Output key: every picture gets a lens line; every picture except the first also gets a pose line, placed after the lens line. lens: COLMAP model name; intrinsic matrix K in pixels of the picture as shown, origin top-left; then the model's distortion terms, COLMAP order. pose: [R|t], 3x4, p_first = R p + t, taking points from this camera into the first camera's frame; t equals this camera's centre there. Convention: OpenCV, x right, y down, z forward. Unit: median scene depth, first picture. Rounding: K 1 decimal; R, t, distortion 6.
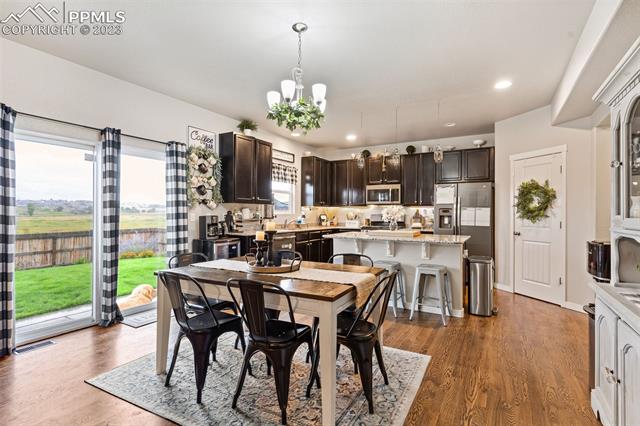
lens RADIAL K [[305.1, 0, 320.3], [0, 305.1, 213.3], [0, 0, 1]] dist [0.003934, -0.000480]
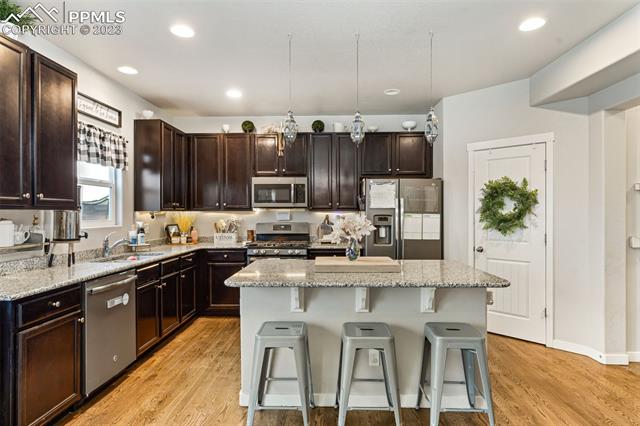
lens RADIAL K [[359.2, 0, 319.4], [0, 359.2, 213.6], [0, 0, 1]] dist [-0.007603, -0.001074]
pose [[0.881195, -0.008116, 0.472683, -0.081609], [0.007551, 0.999967, 0.003092, -0.020084], [-0.472692, 0.000844, 0.881227, 0.321043]]
